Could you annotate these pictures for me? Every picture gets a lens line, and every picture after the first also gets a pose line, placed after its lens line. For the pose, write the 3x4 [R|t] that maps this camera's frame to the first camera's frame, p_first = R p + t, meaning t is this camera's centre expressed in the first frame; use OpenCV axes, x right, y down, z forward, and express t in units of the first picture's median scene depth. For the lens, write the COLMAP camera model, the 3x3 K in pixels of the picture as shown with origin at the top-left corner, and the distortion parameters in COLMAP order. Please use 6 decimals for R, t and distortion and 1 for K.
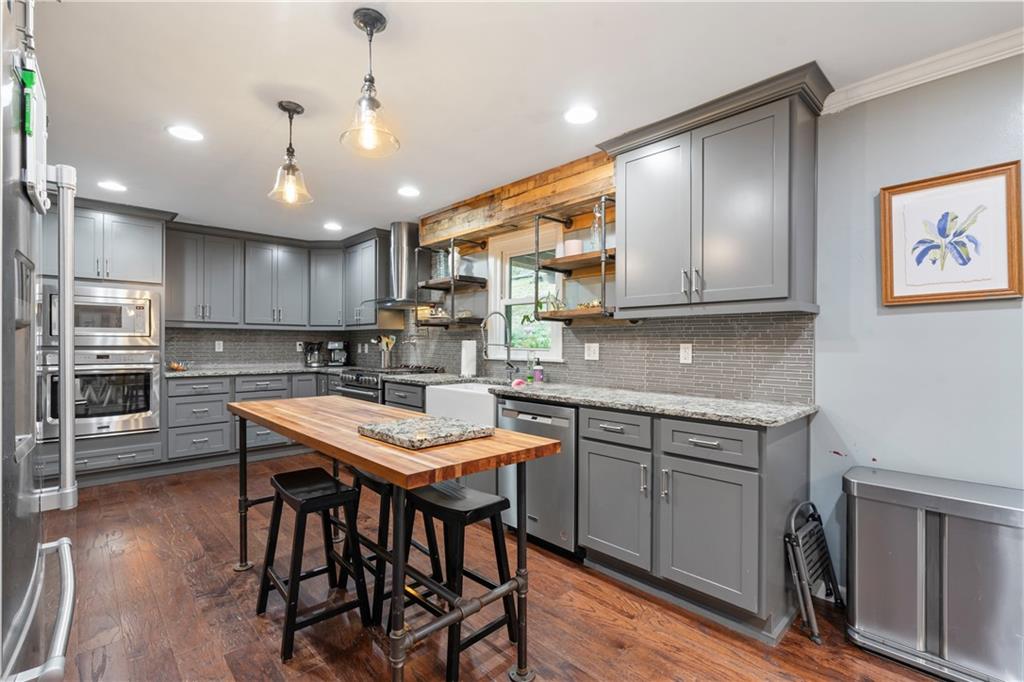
lens RADIAL K [[463.7, 0, 508.1], [0, 463.7, 344.7], [0, 0, 1]] dist [-0.000169, -0.000311]
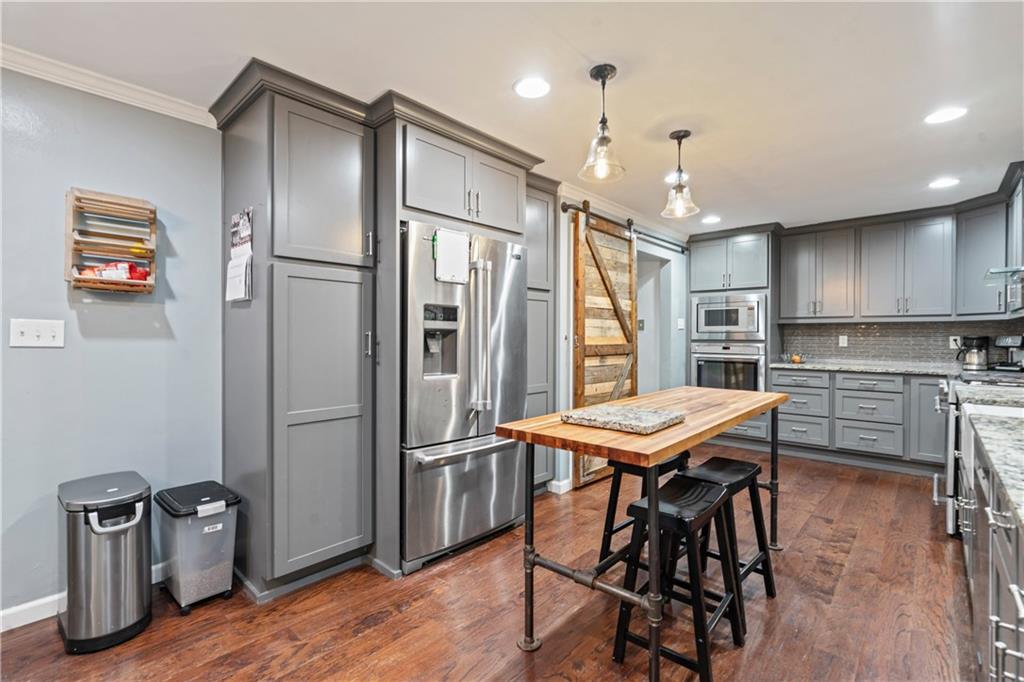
lens RADIAL K [[463.7, 0, 508.1], [0, 463.7, 339.7], [0, 0, 1]] dist [-0.000169, -0.000311]
pose [[0.072693, 0.005212, -0.997341, 0.324308], [-0.005690, 0.999972, 0.004811, -0.000001], [0.997338, 0.005325, 0.072721, 0.240882]]
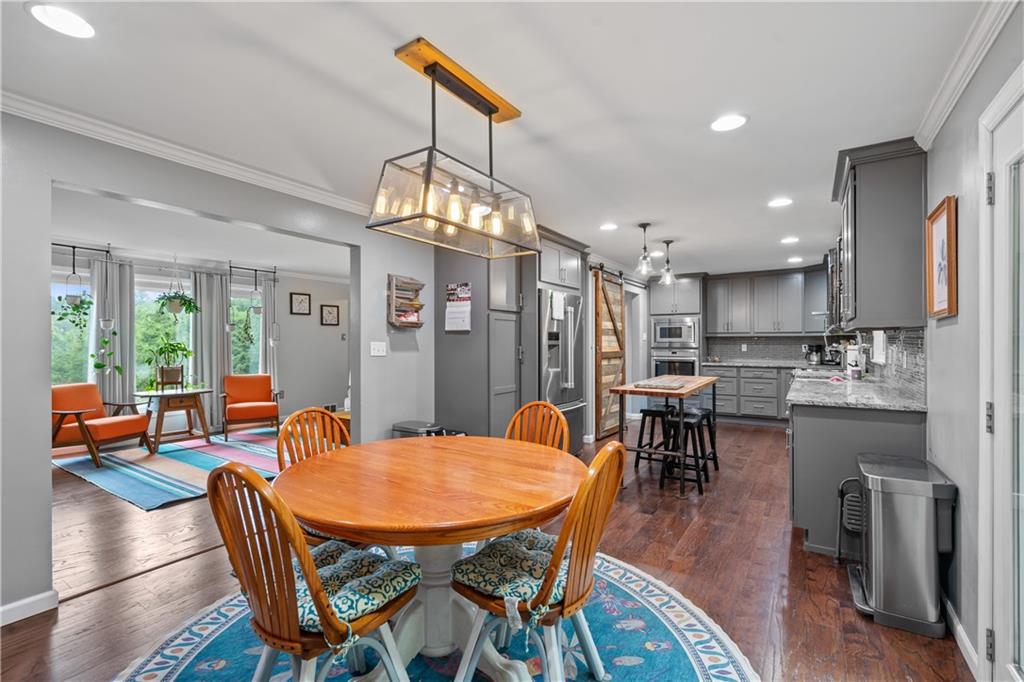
lens RADIAL K [[463.7, 0, 512.0], [0, 463.7, 342.9], [0, 0, 1]] dist [-0.000169, -0.000311]
pose [[0.237801, -0.000430, -0.971314, 0.739928], [-0.000788, 0.999999, -0.000636, -0.012063], [0.971314, 0.000917, 0.237801, -0.122225]]
